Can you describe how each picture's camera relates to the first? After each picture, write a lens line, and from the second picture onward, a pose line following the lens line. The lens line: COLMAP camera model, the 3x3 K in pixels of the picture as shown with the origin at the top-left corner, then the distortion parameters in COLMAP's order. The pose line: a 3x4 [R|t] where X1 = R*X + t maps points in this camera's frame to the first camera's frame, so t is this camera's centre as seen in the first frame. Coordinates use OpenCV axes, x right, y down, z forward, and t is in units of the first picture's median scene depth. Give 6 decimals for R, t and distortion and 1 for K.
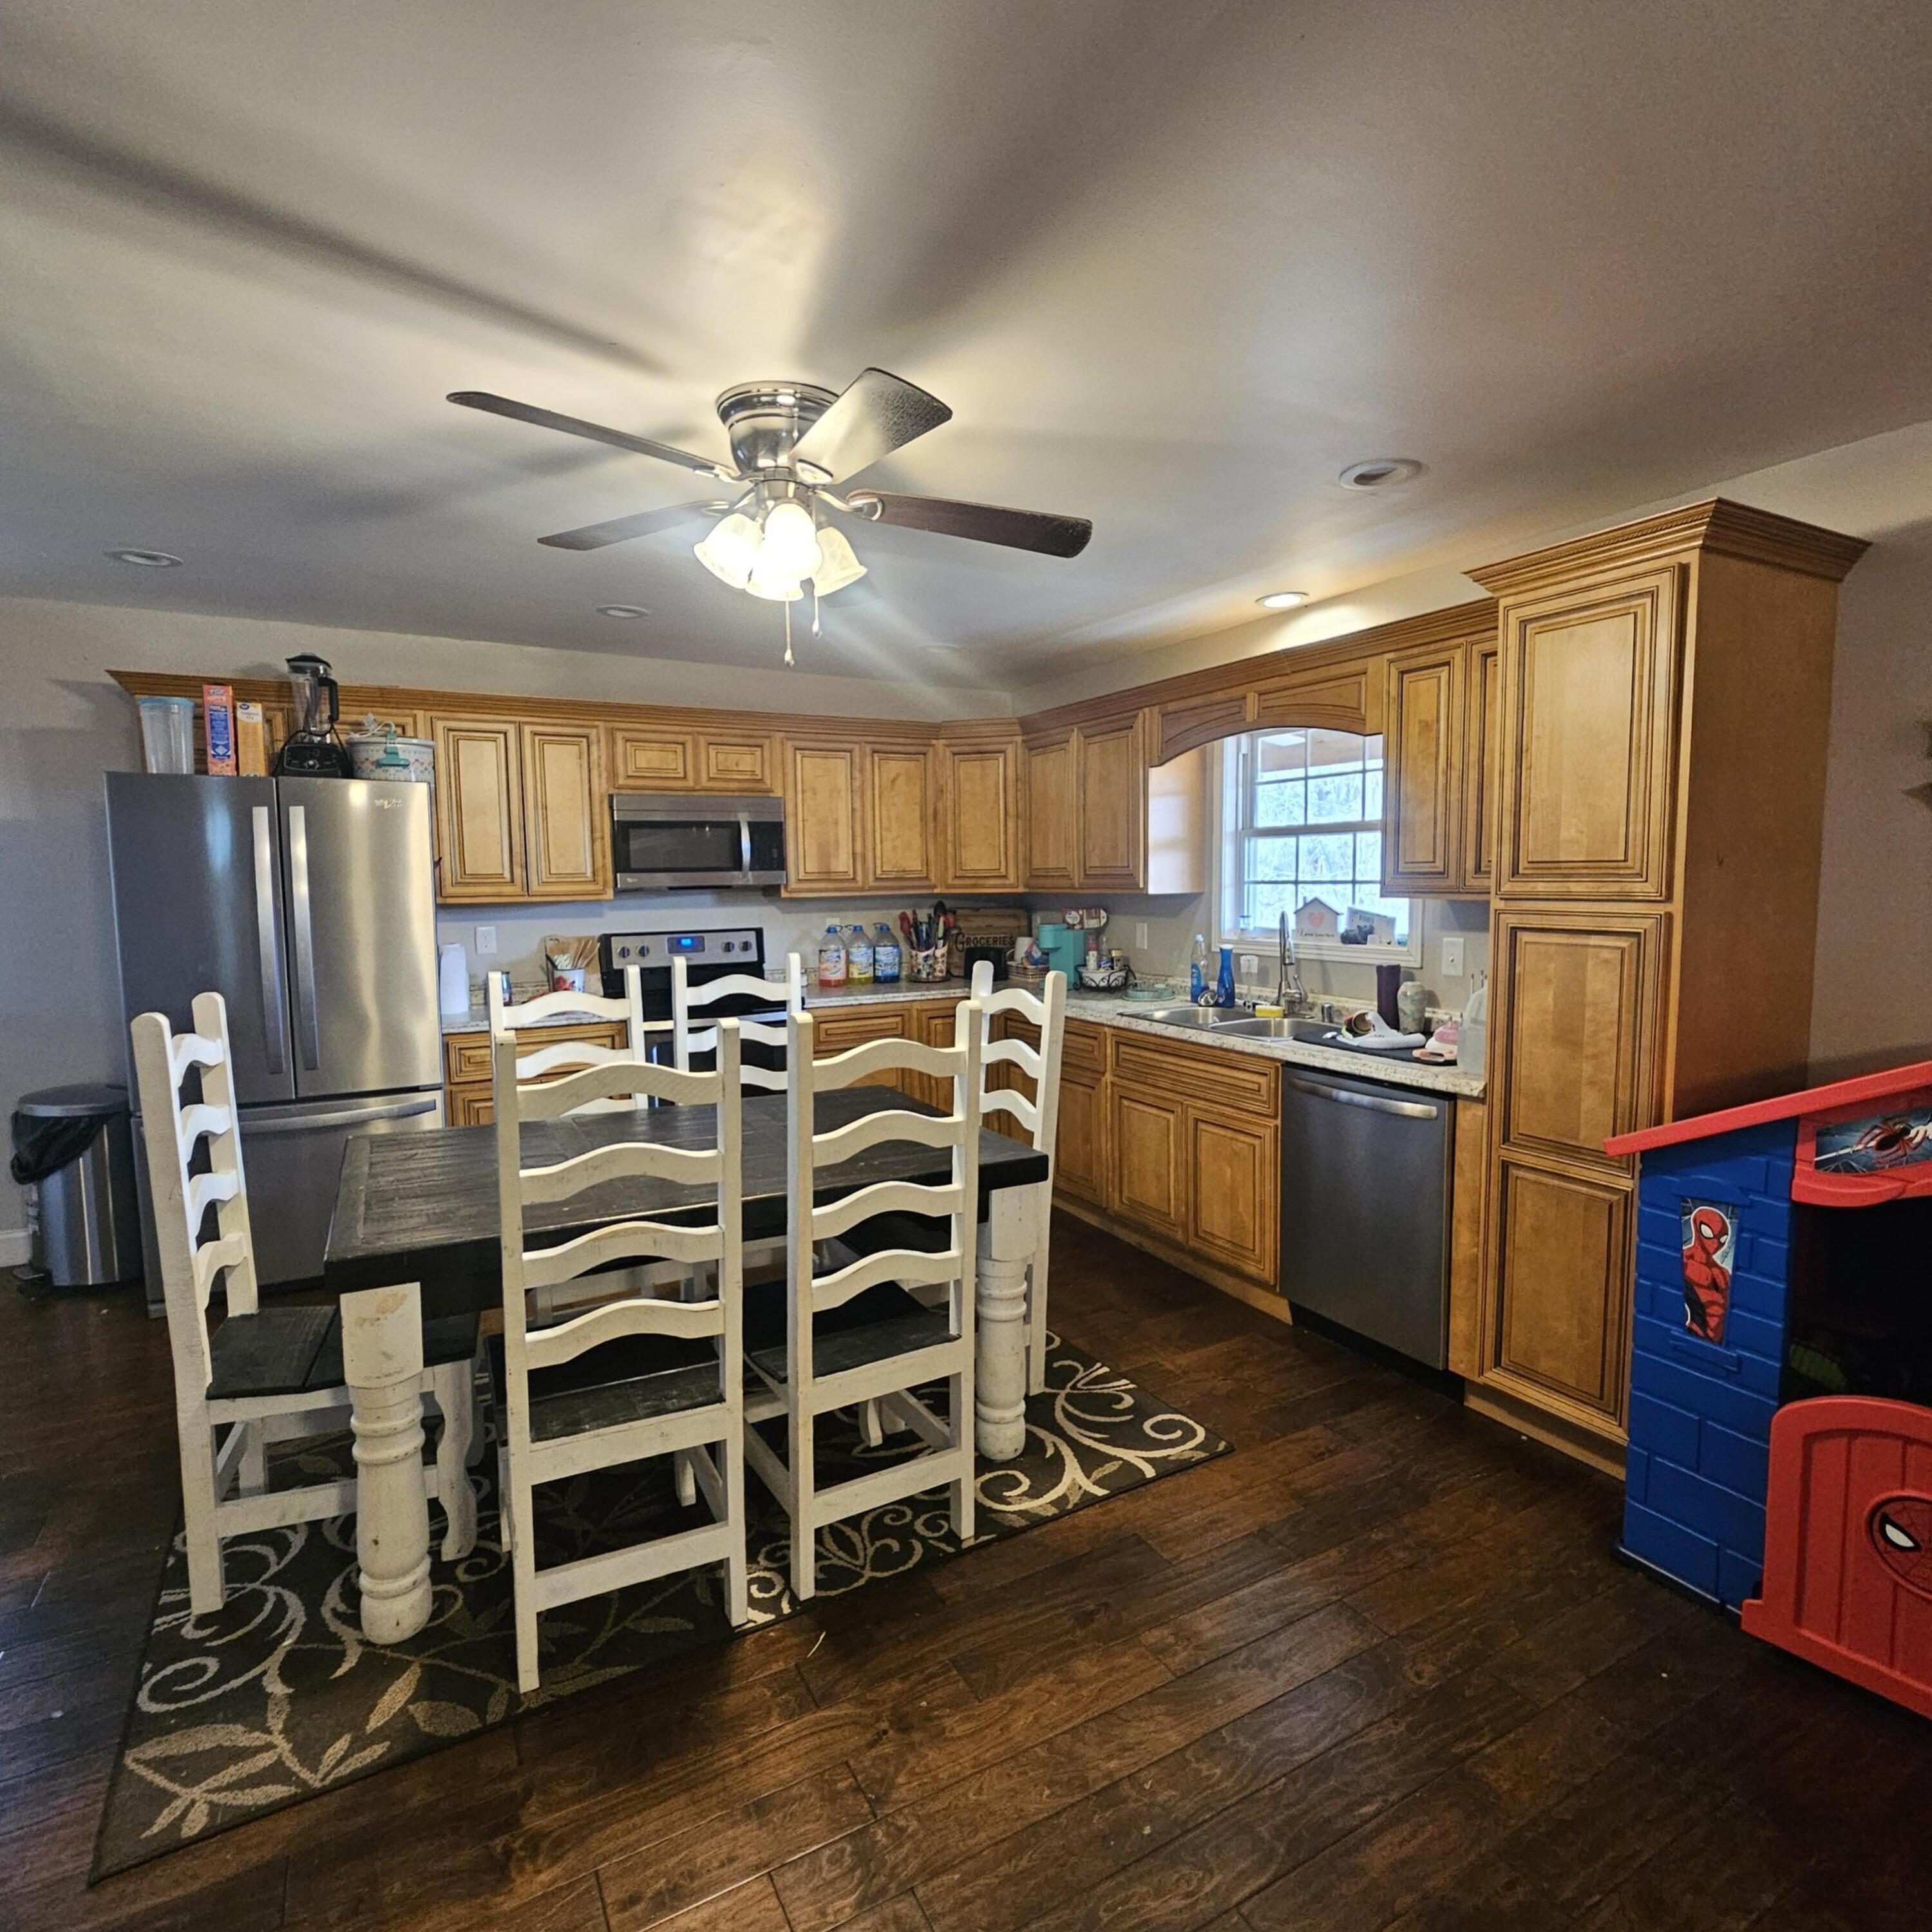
lens RADIAL K [[1063.9, 0, 968.1], [0, 1063.9, 968.0], [0, 0, 1]] dist [-0.010504, 0.004996]
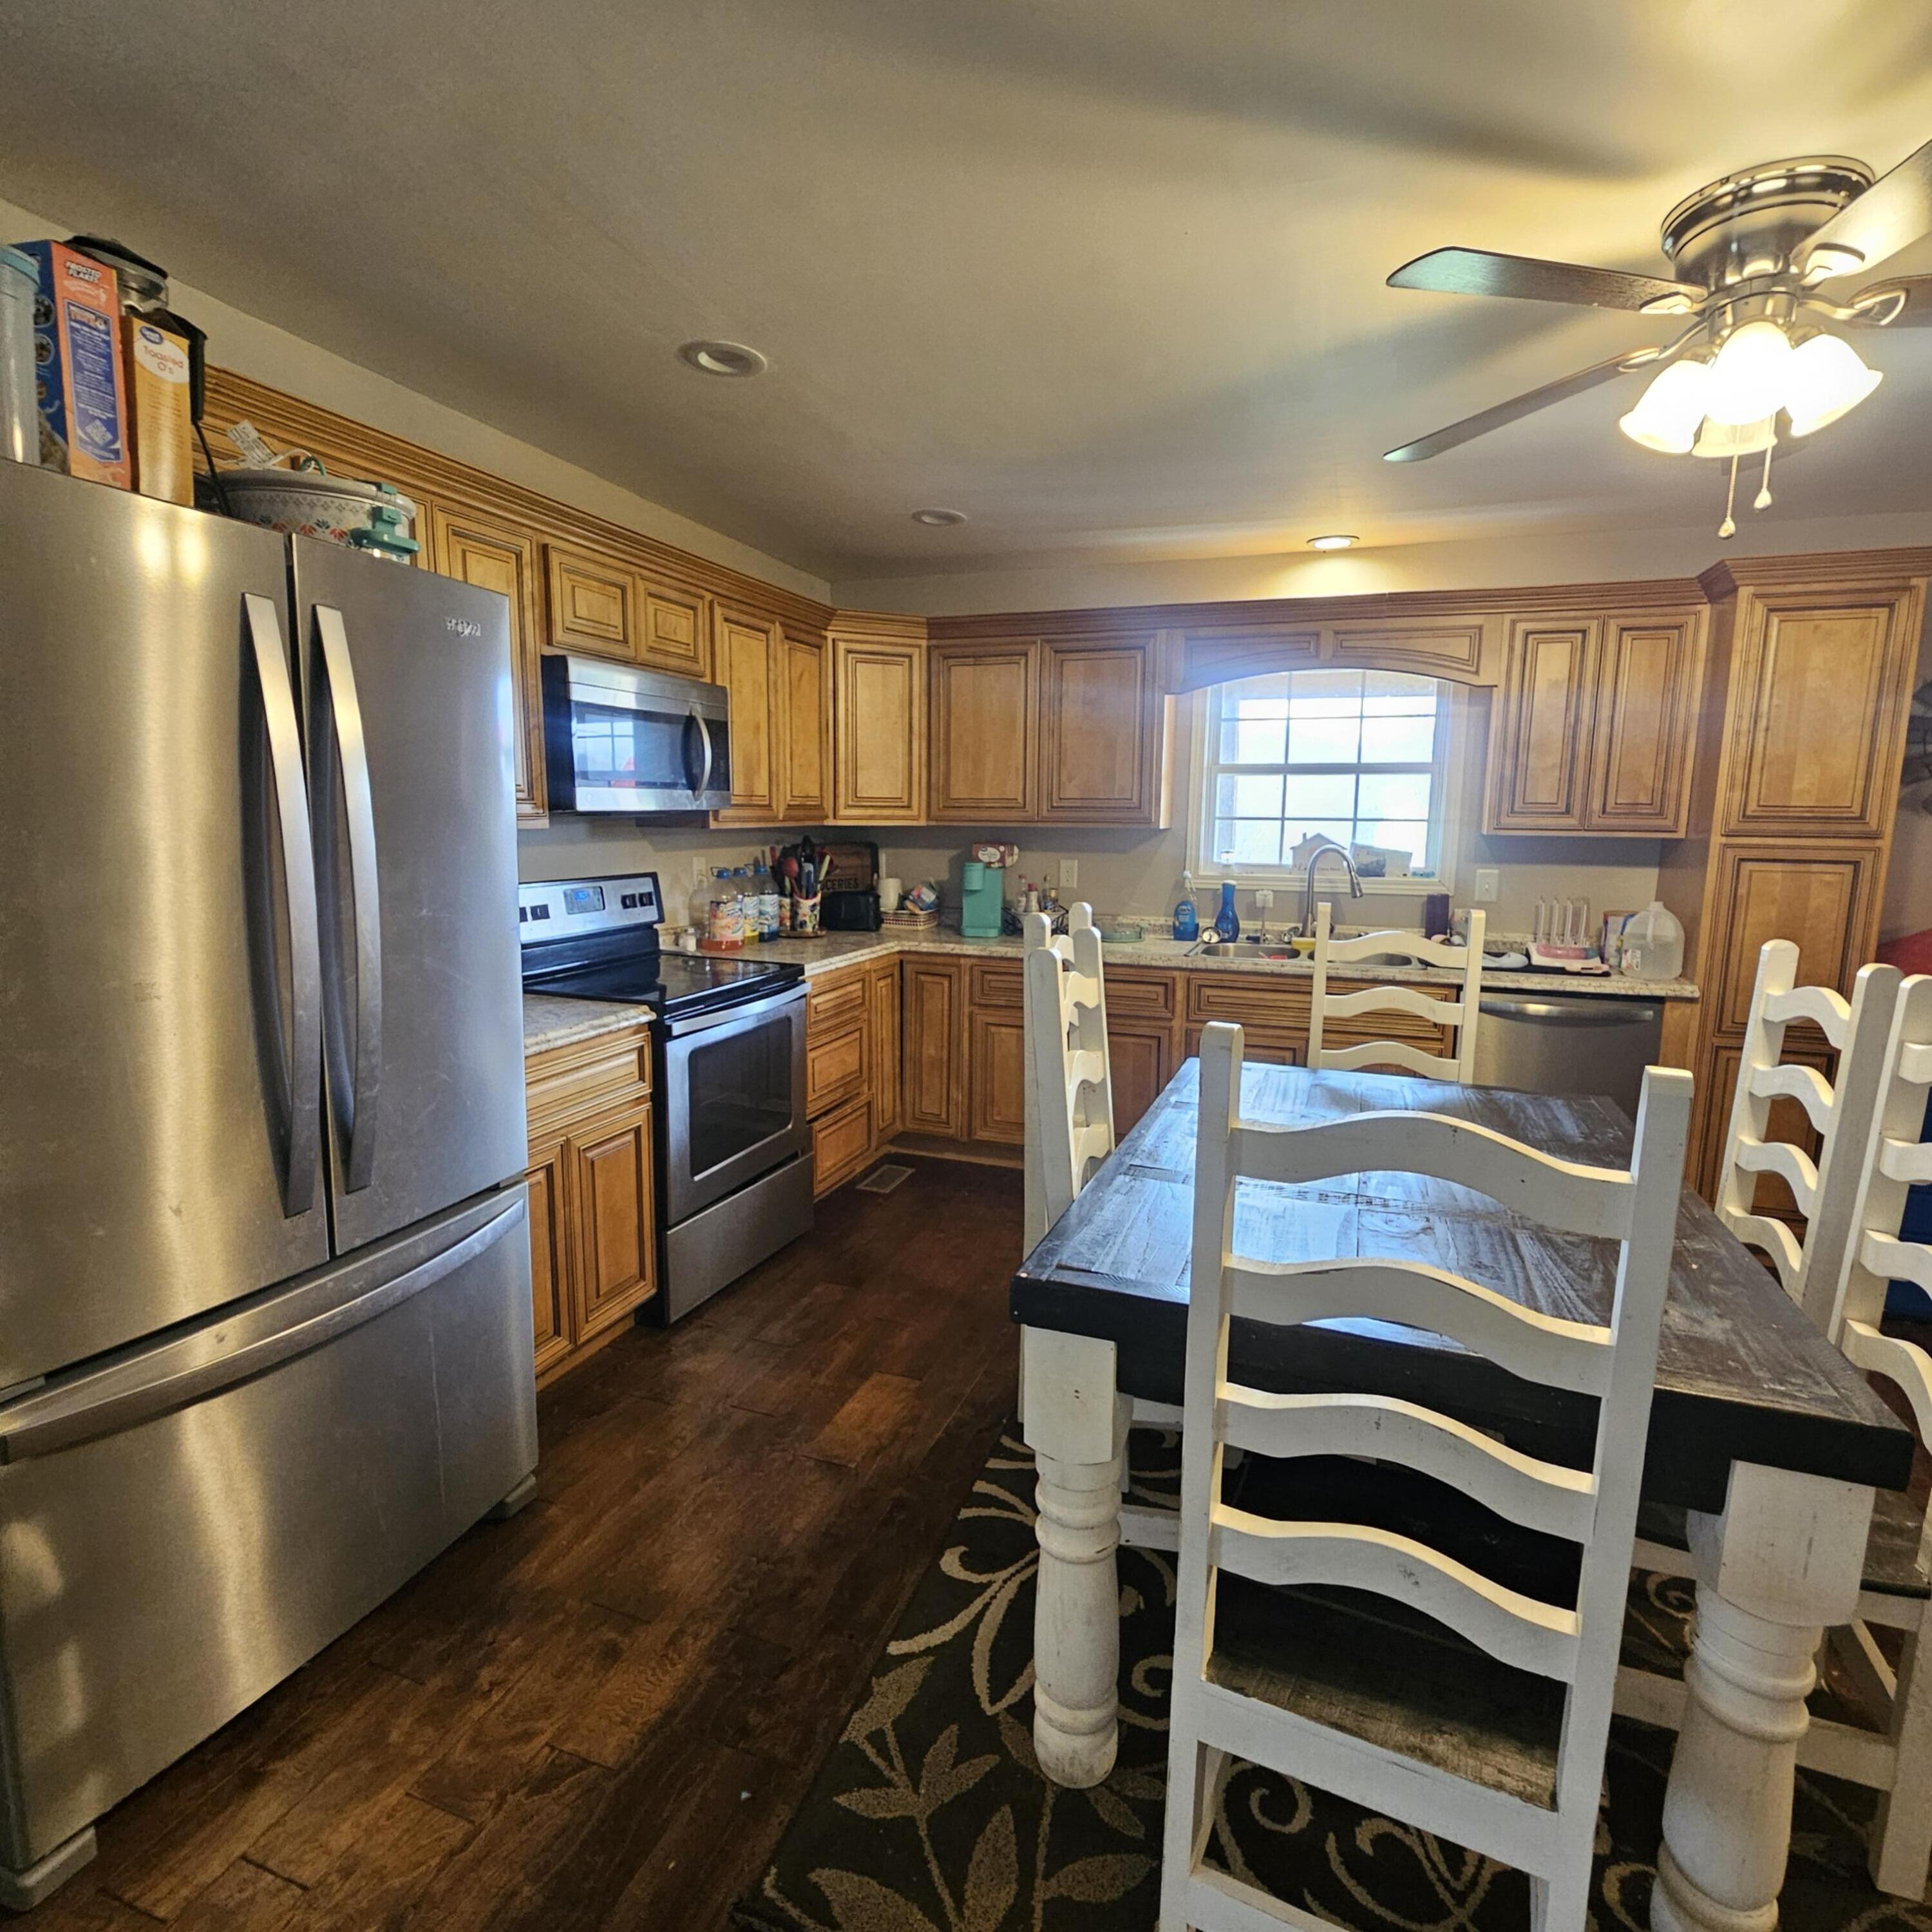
lens RADIAL K [[1063.9, 0, 975.5], [0, 1063.9, 967.2], [0, 0, 1]] dist [-0.010504, 0.004996]
pose [[0.750323, -0.075266, 0.656773, -0.606733], [0.037937, 0.996763, 0.070888, -0.020740], [-0.659982, -0.028273, 0.750749, 0.404856]]
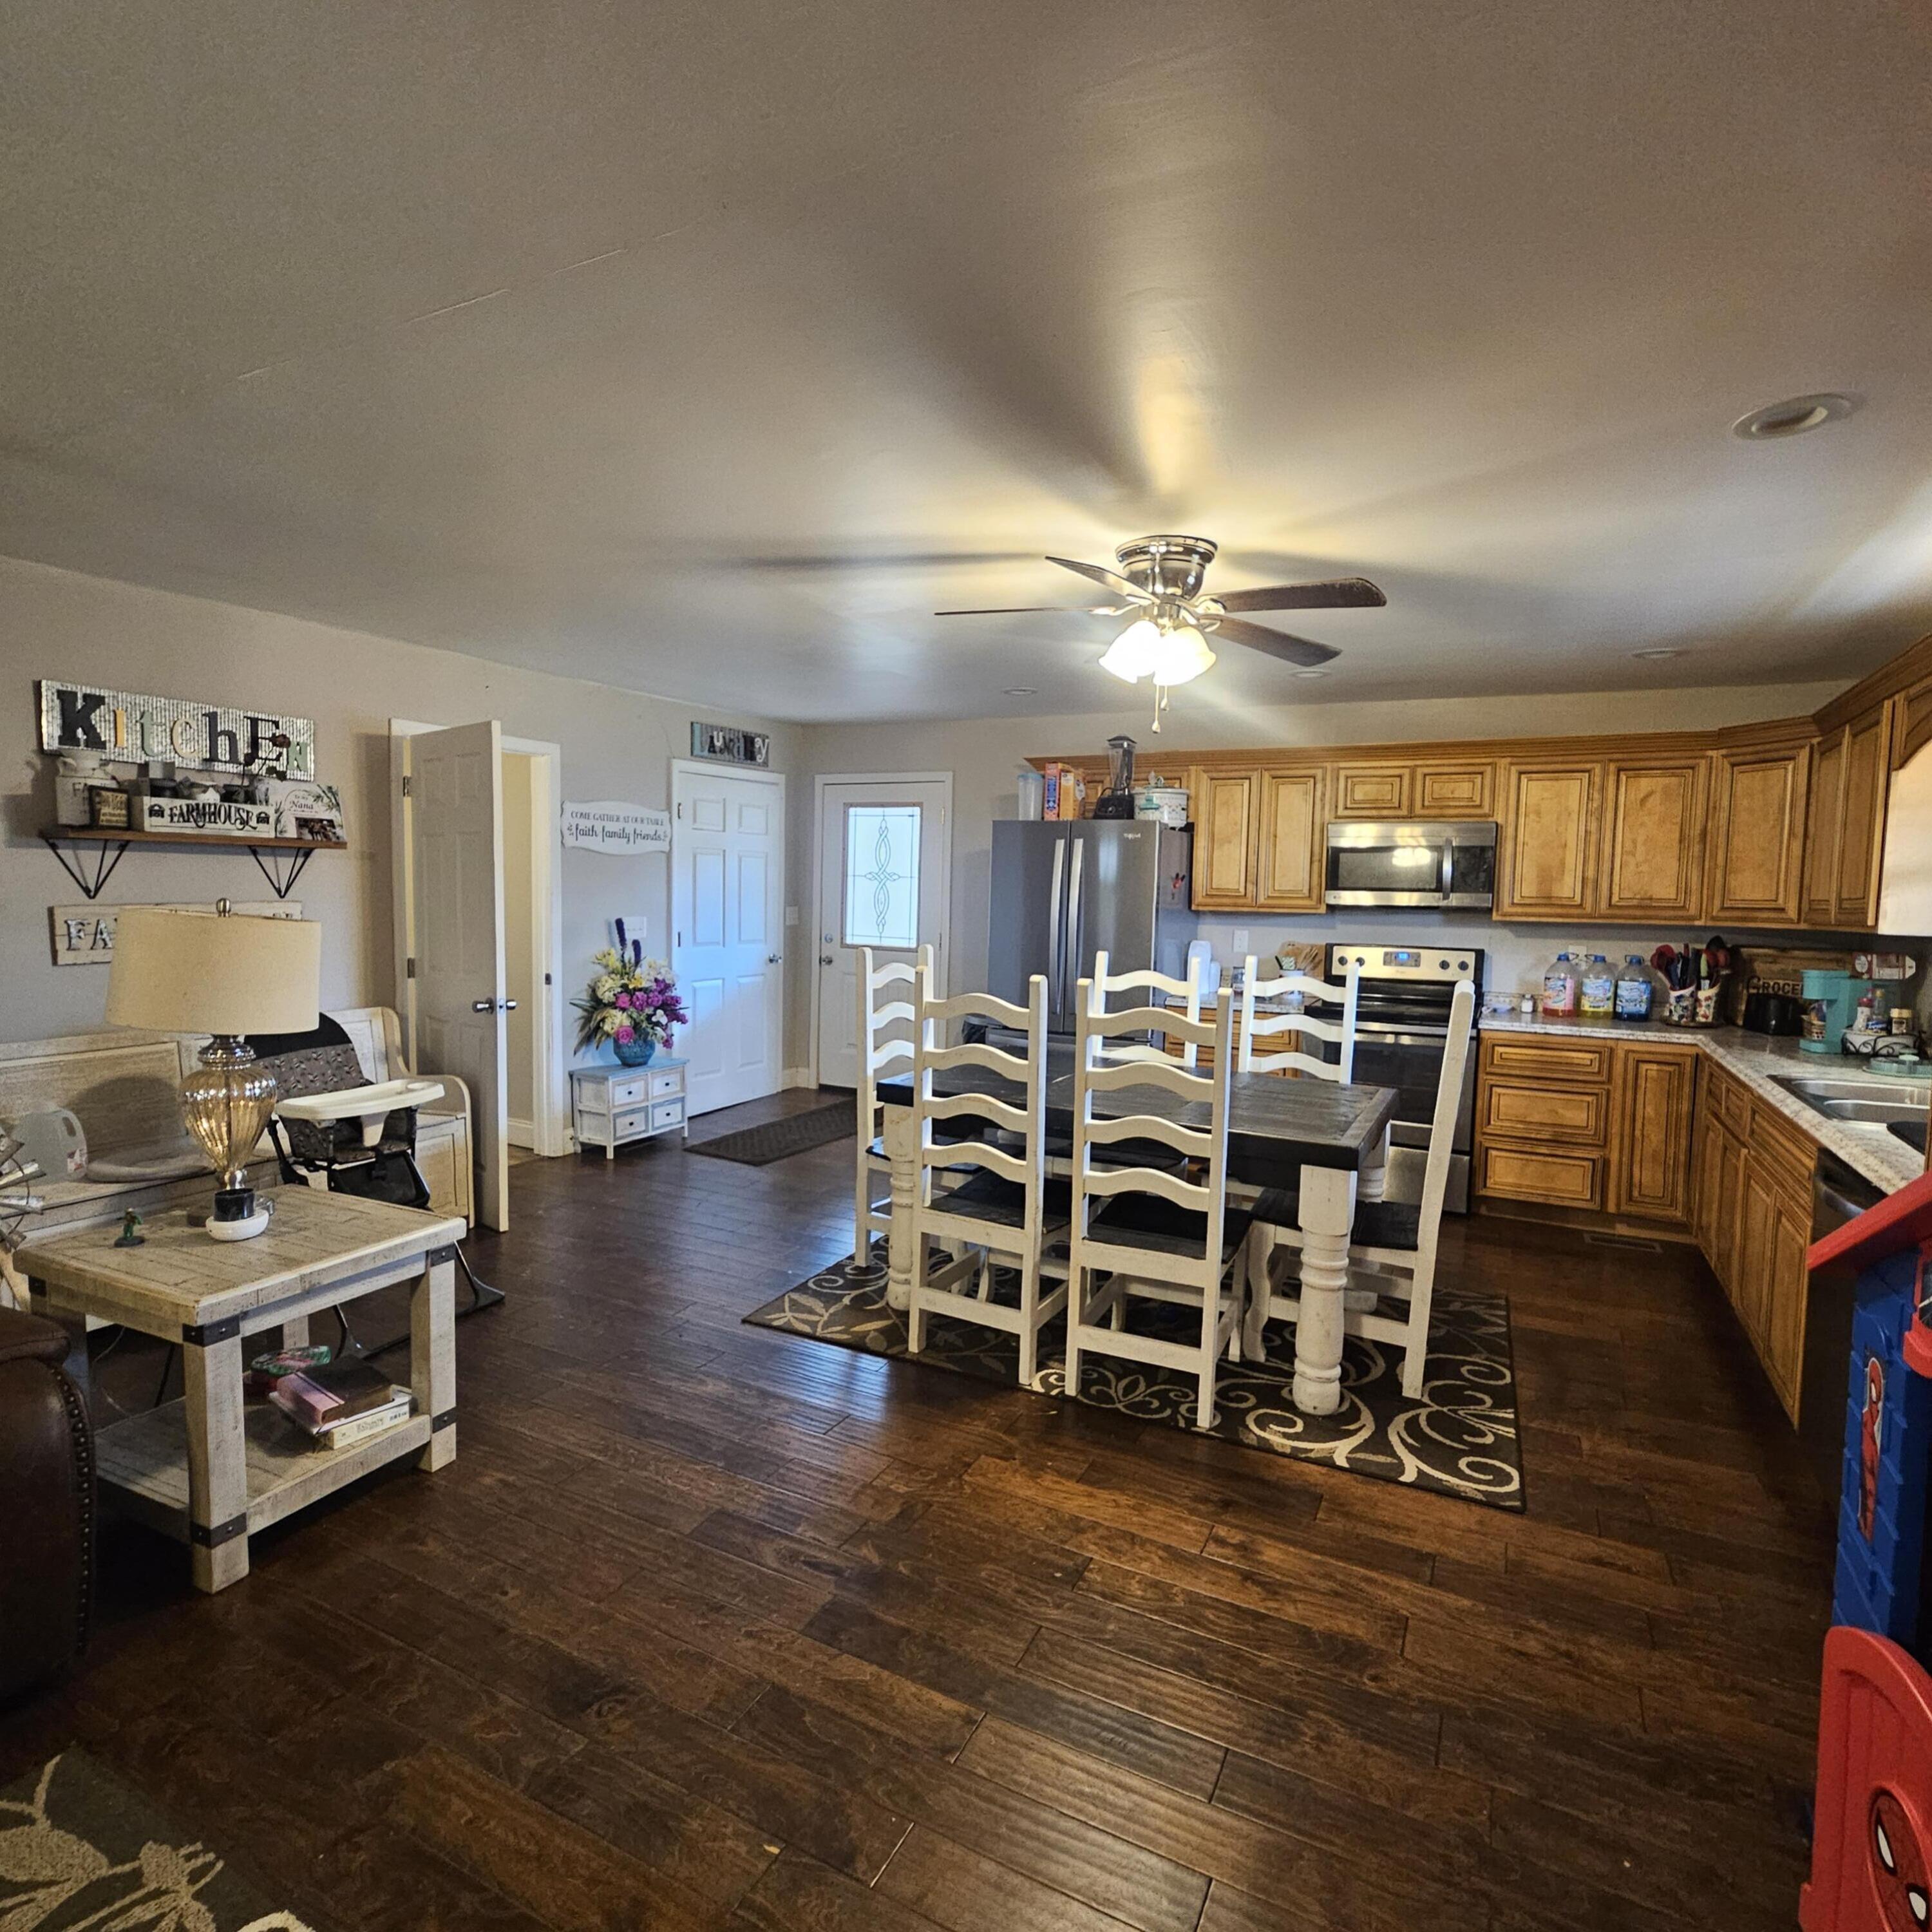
lens RADIAL K [[1063.9, 0, 969.2], [0, 1063.9, 960.9], [0, 0, 1]] dist [-0.010504, 0.004996]
pose [[0.555515, 0.078415, -0.827801, 0.455539], [-0.104045, 0.994274, 0.024363, -0.000461], [0.824971, 0.072594, 0.560493, 0.027213]]
